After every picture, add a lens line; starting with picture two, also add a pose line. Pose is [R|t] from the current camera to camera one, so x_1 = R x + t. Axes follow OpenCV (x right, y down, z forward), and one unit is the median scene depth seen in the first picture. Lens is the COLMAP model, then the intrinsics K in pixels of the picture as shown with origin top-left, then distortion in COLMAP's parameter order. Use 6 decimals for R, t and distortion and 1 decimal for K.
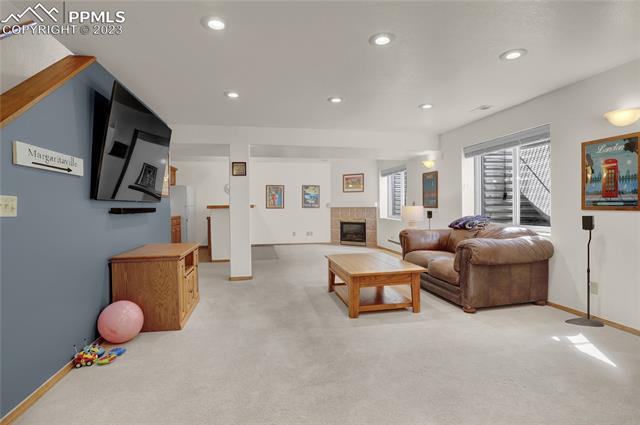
lens RADIAL K [[326.0, 0, 320.4], [0, 326.0, 213.9], [0, 0, 1]] dist [-0.056440, 0.001418]
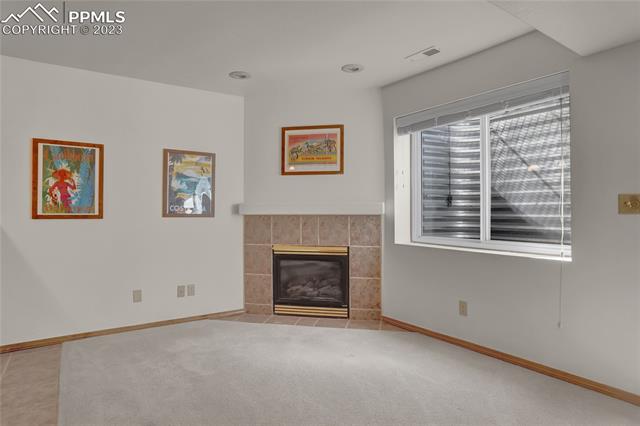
lens RADIAL K [[463.6, 0, 322.0], [0, 463.6, 226.5], [0, 0, 1]] dist [0.106117, 0.000100]
pose [[0.921764, -0.009367, 0.387639, -0.093014], [0.005339, 0.999920, 0.011465, -0.012938], [-0.387715, -0.008498, 0.921740, 0.488622]]
